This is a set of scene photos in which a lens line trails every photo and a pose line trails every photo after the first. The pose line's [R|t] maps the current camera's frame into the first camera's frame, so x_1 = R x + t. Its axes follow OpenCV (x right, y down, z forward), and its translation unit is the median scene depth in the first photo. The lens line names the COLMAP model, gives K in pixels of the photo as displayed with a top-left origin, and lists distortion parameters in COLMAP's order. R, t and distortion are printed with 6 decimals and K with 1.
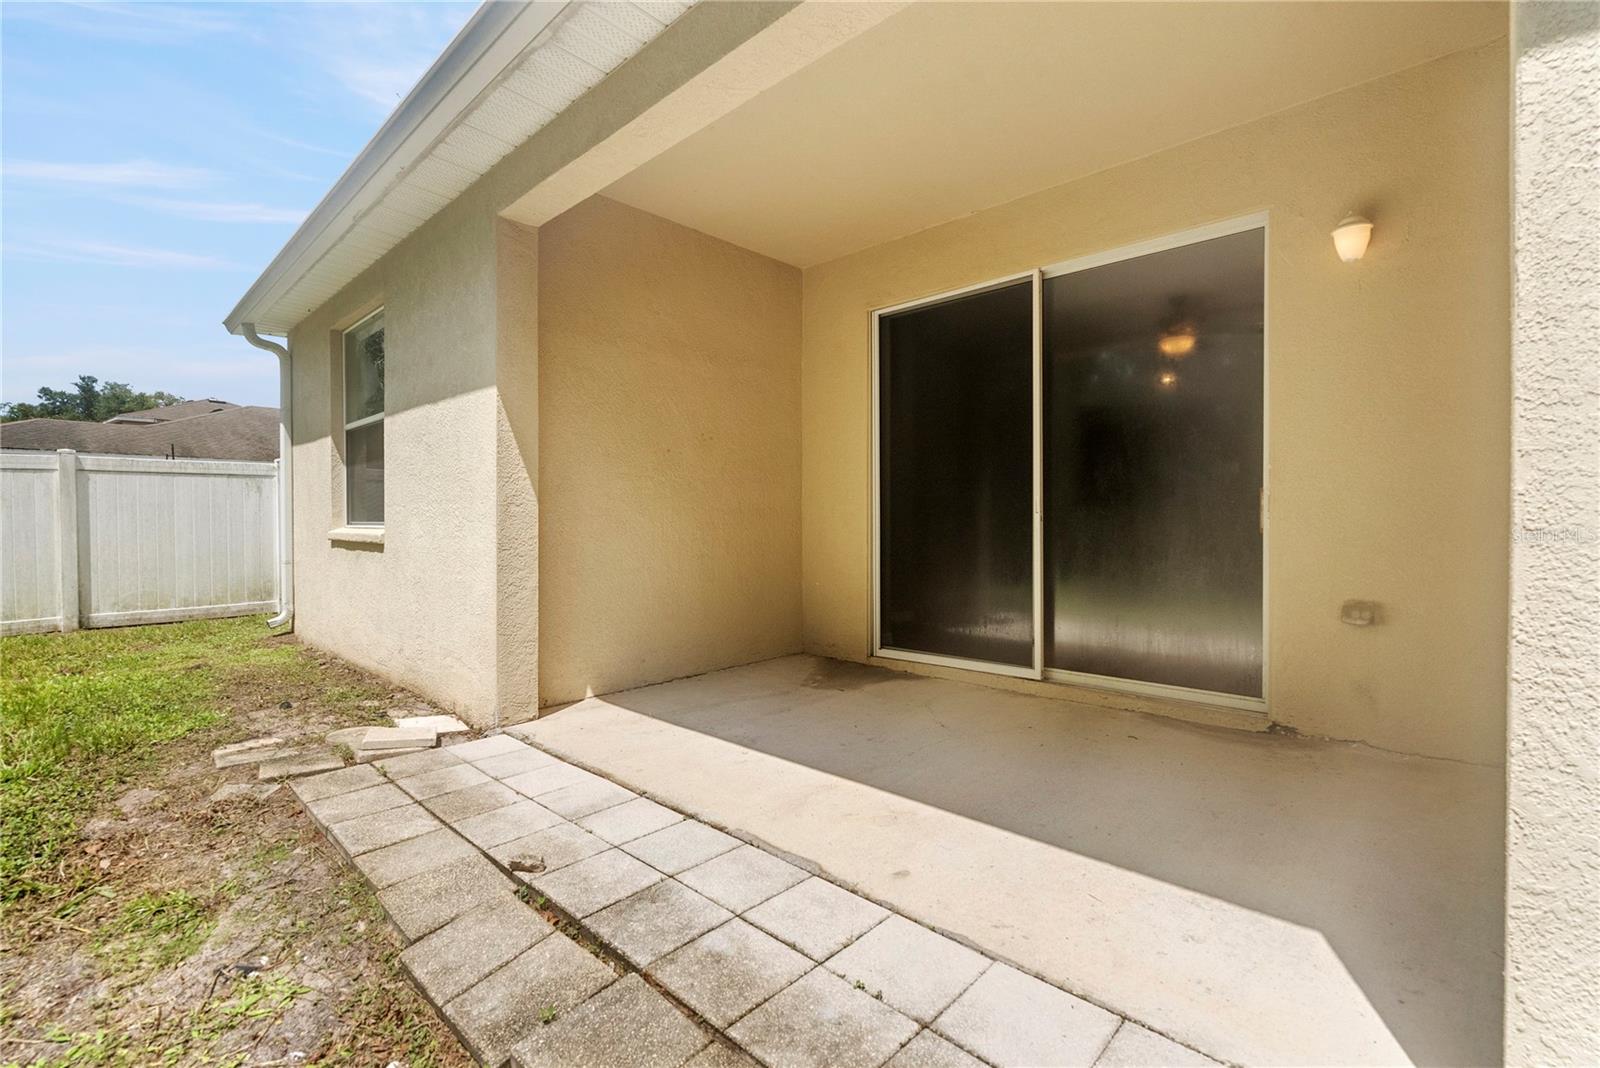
lens RADIAL K [[731.2, 0, 800.0], [0, 731.2, 511.4], [0, 0, 1]] dist [0.000995, 0.000088]
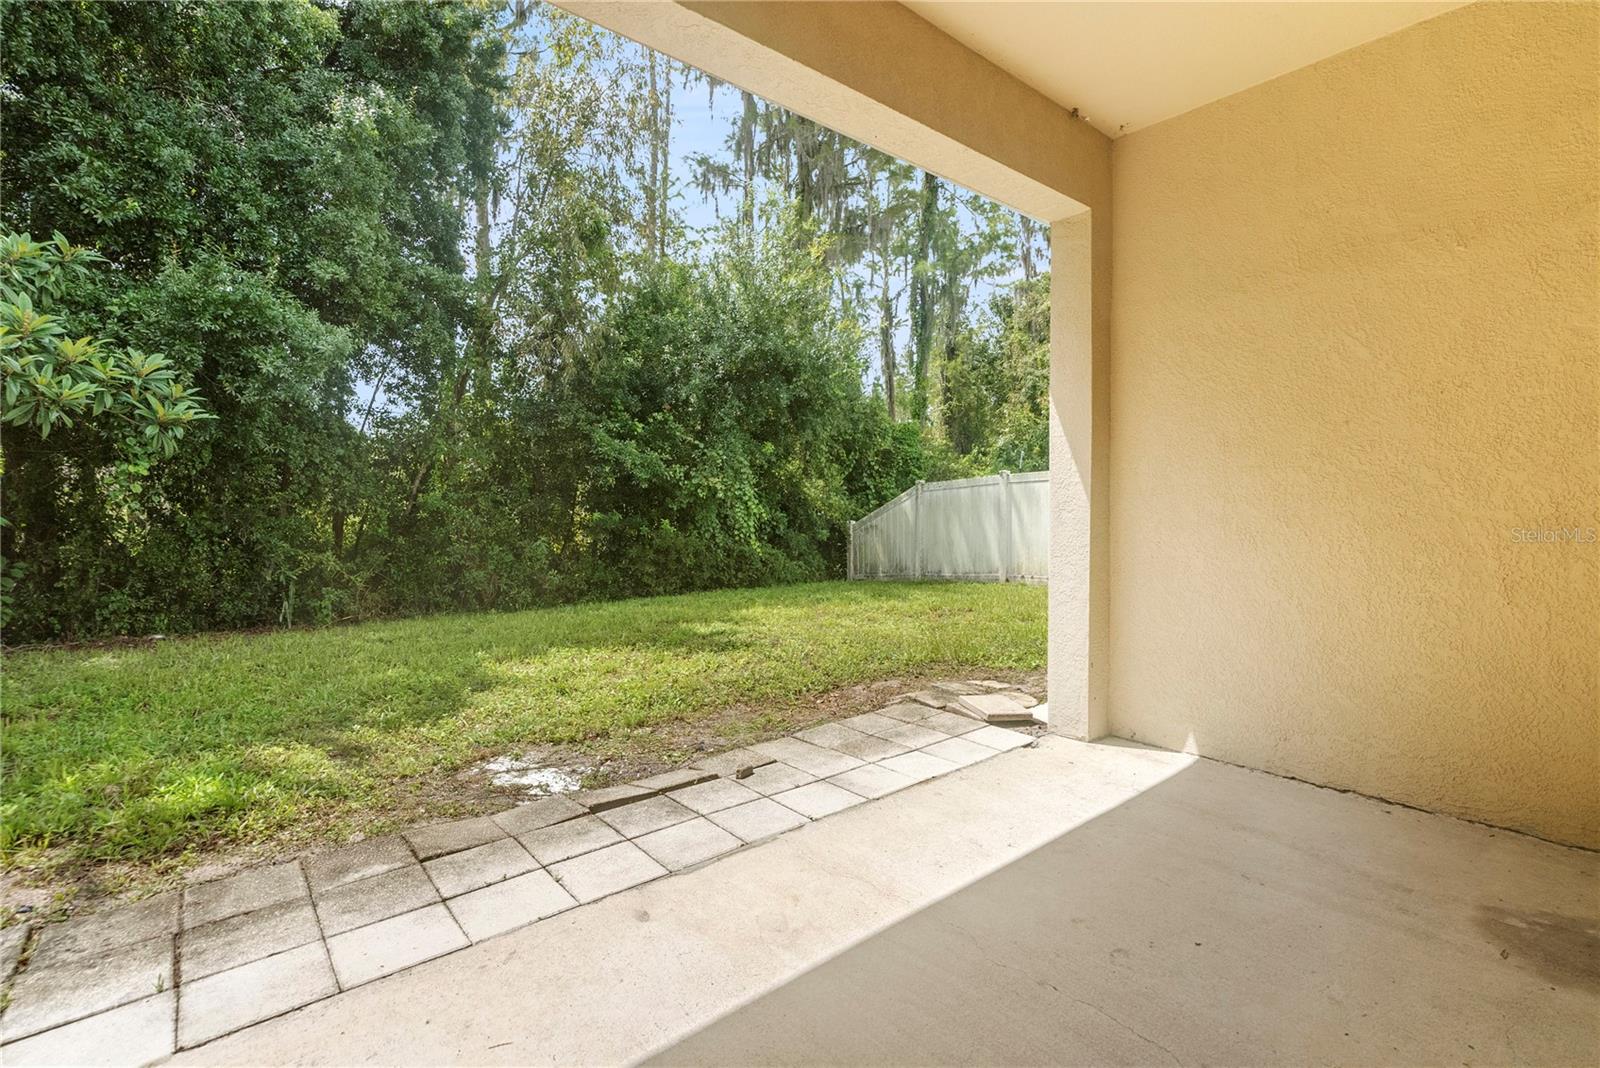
lens RADIAL K [[731.2, 0, 800.0], [0, 731.2, 511.4], [0, 0, 1]] dist [0.000995, 0.000088]
pose [[-0.111437, 0.020879, -0.993552, 1.116196], [0.012426, 0.999730, 0.019615, -0.058224], [0.993694, -0.010160, -0.111667, 1.382858]]
